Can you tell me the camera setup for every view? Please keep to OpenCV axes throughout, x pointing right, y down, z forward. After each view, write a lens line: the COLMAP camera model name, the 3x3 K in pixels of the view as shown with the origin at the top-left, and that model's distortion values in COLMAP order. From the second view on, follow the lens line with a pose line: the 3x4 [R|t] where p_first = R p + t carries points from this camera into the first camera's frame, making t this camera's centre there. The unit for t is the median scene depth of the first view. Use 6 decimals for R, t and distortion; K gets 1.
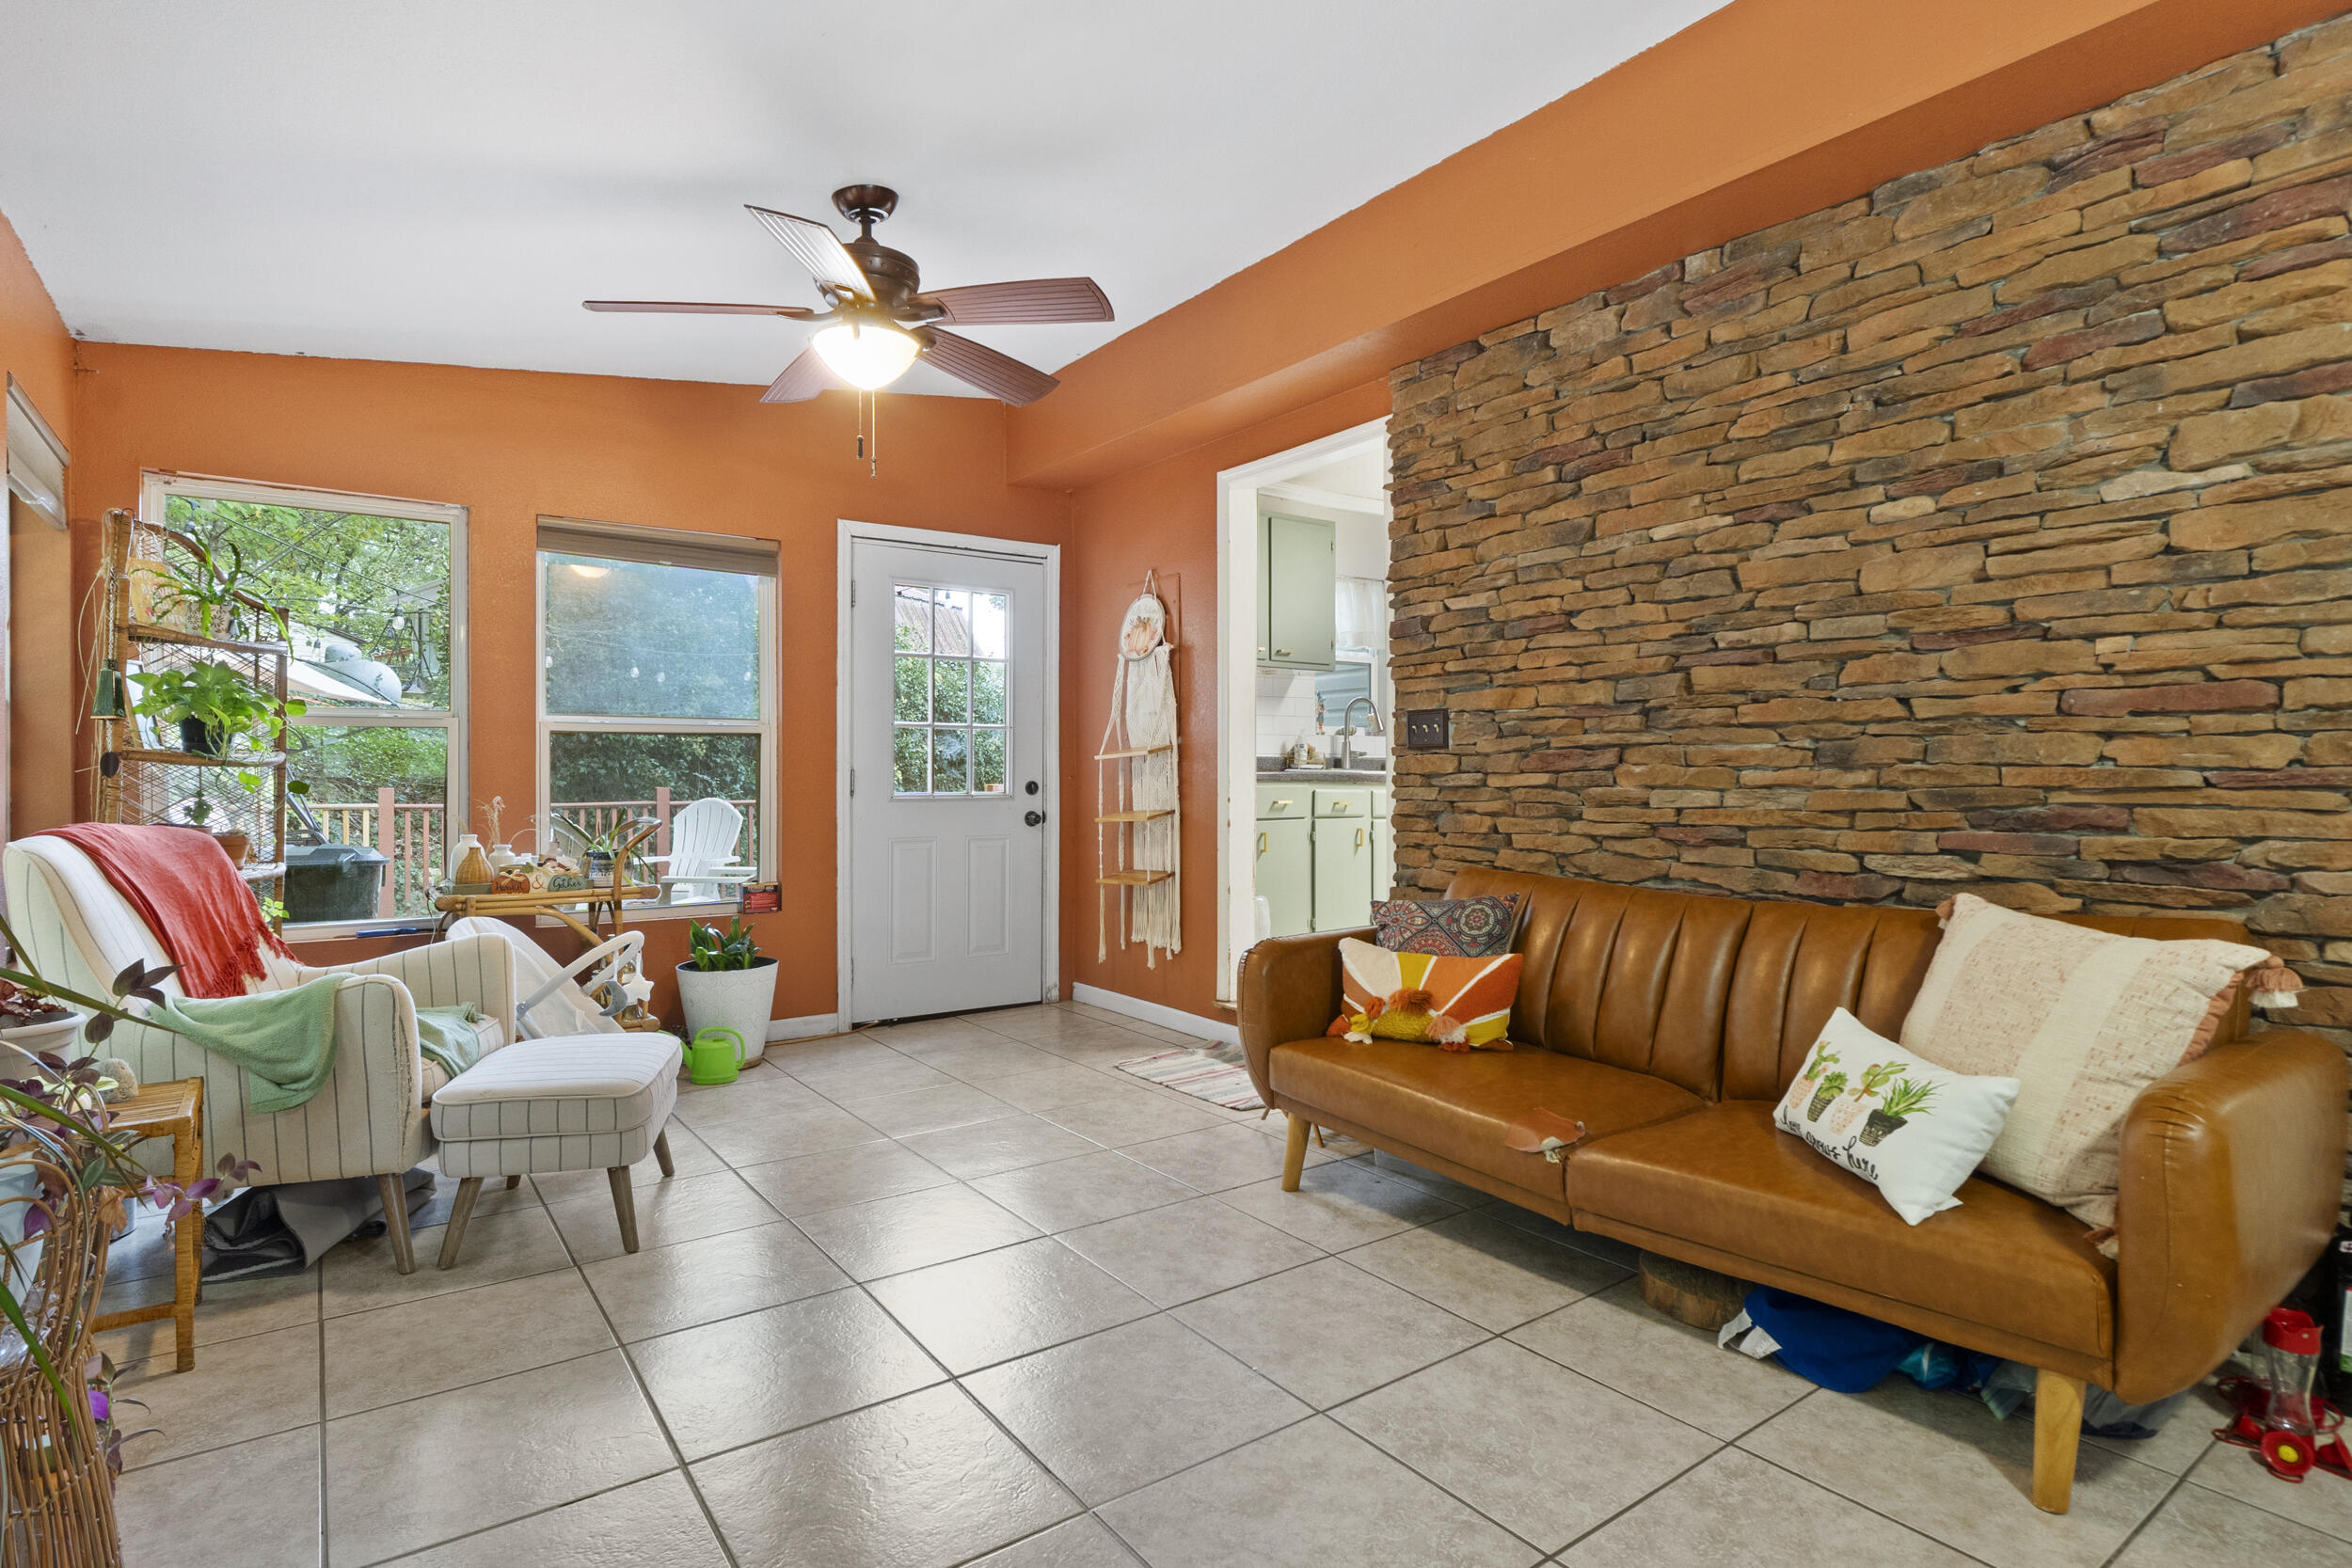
lens RADIAL K [[1214.0, 0, 1176.0], [0, 1214.0, 784.0], [0, 0, 1]] dist [-0.010486, 0.000396]
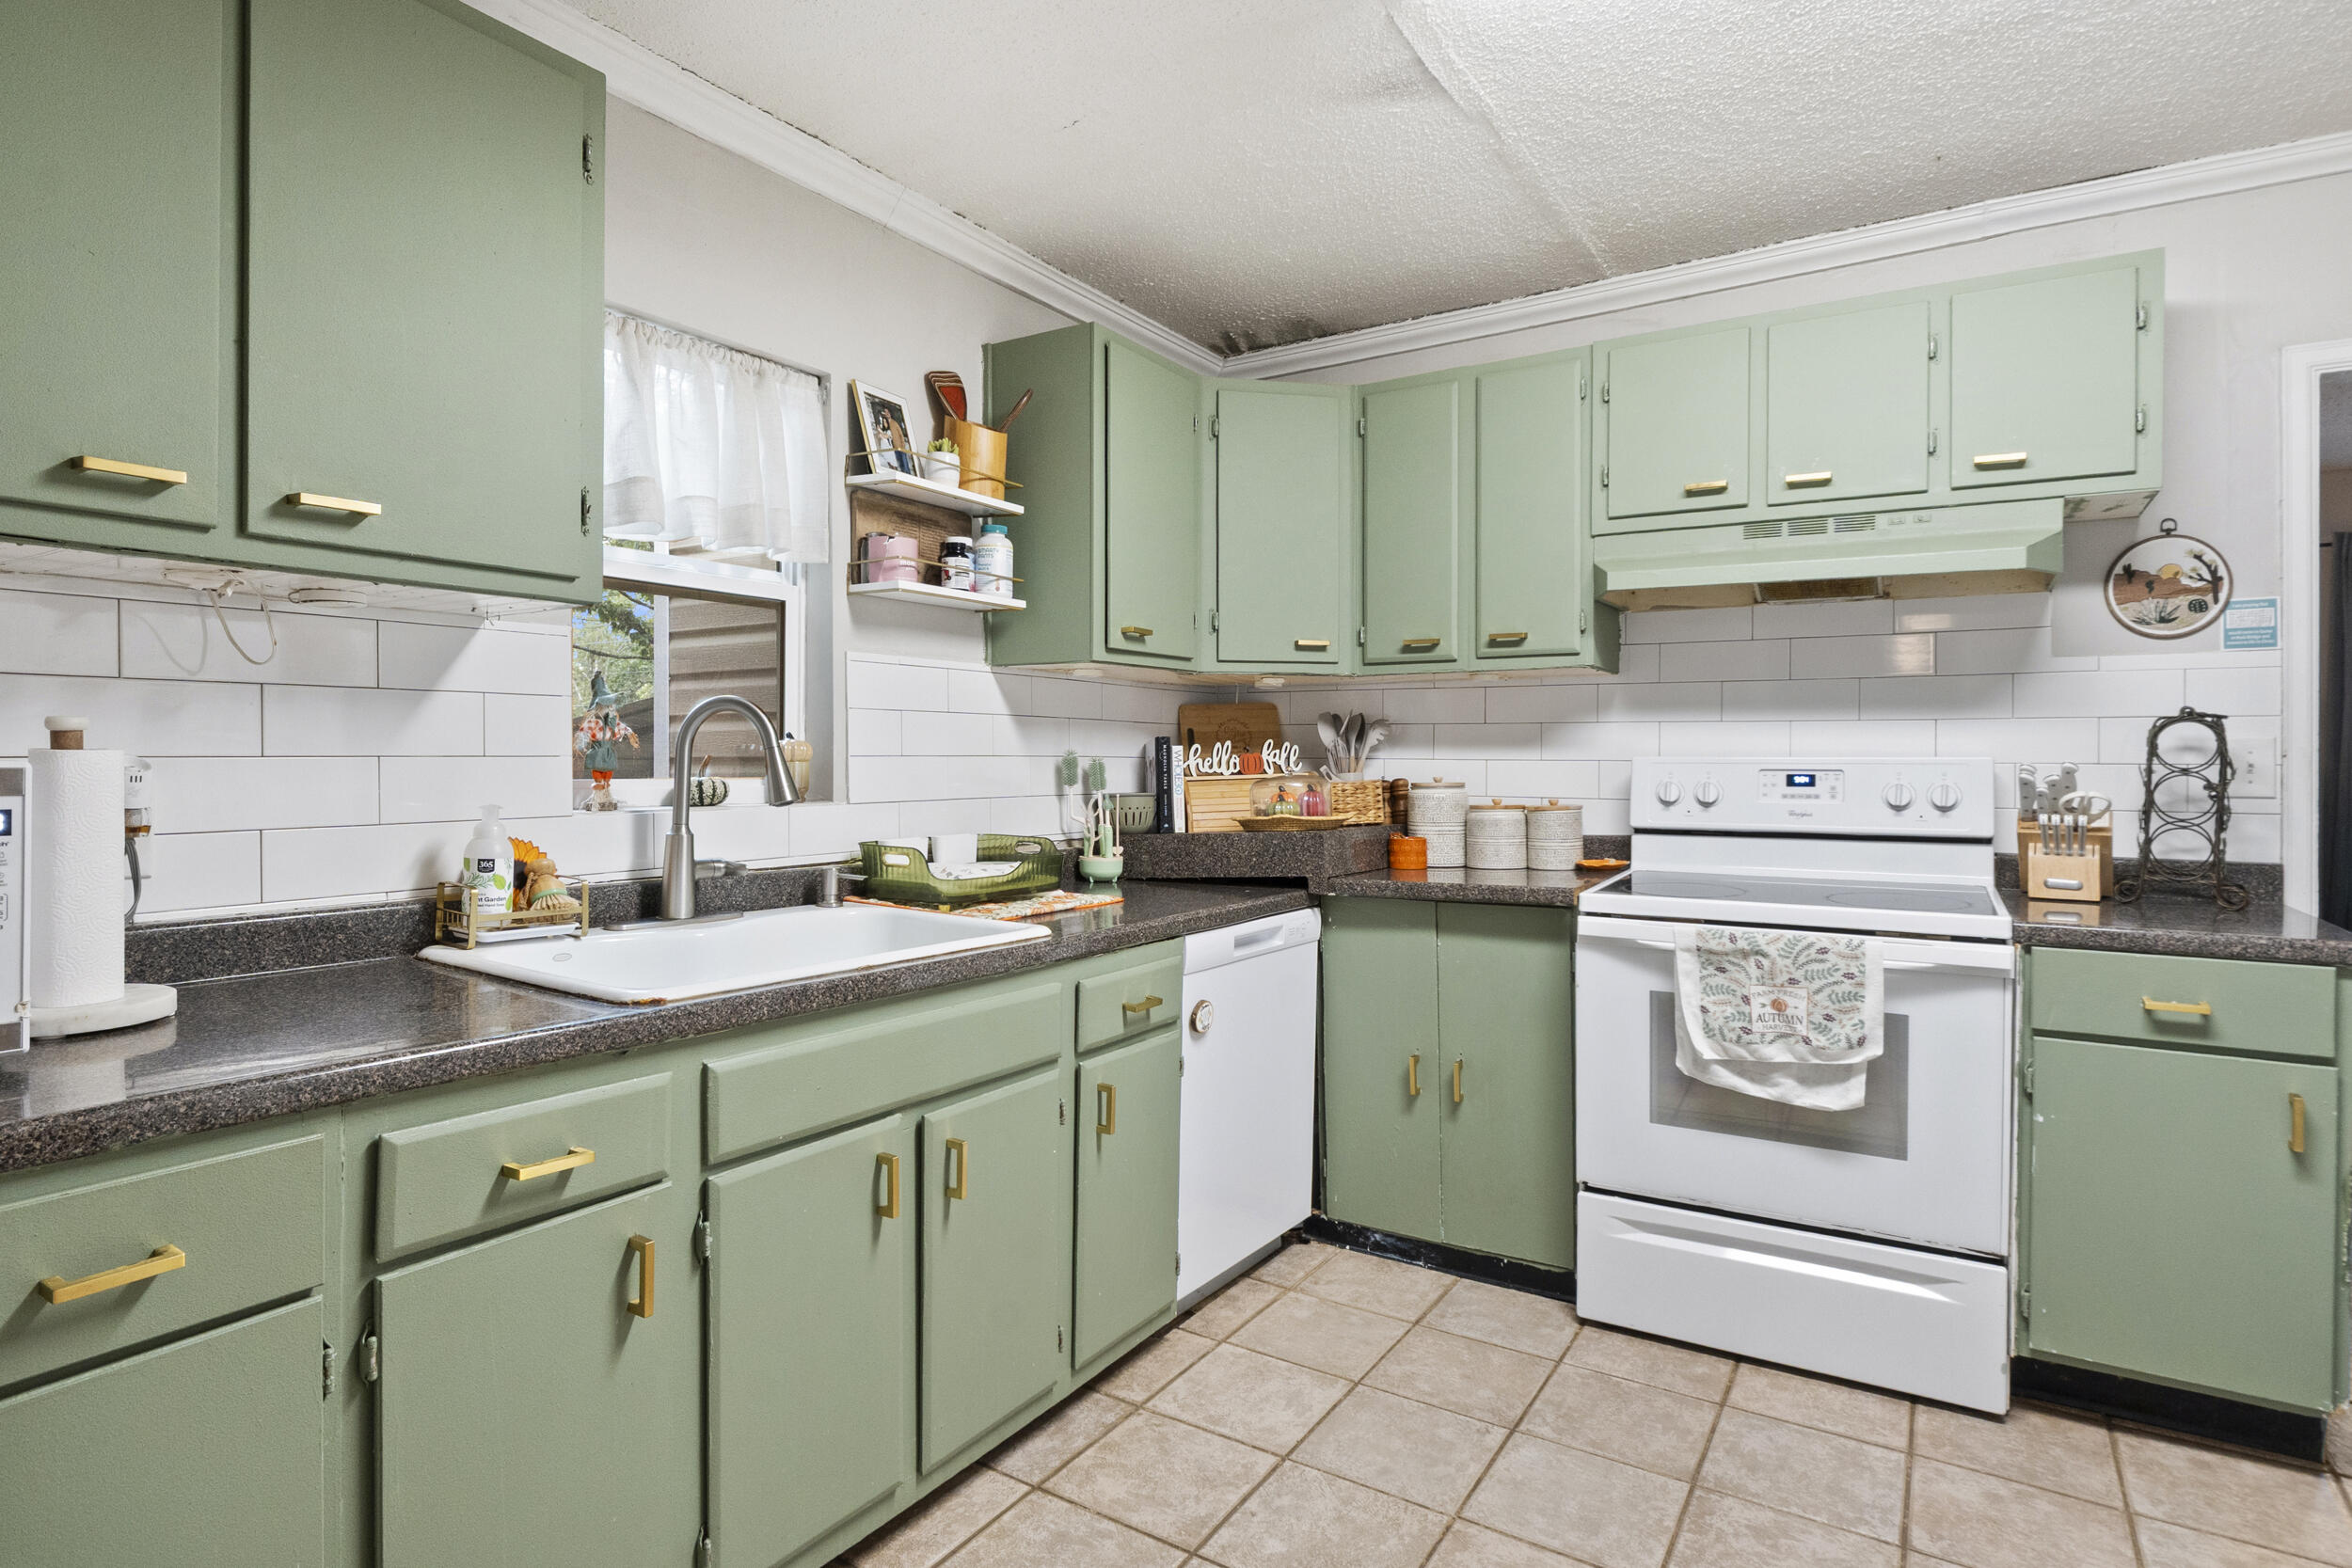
lens RADIAL K [[1214.0, 0, 1176.0], [0, 1214.0, 784.0], [0, 0, 1]] dist [-0.010486, 0.000396]
pose [[0.930681, -0.004473, 0.365804, 0.163065], [0.000924, 0.999951, 0.009876, -0.057100], [-0.365831, -0.008853, 0.930639, 0.735484]]
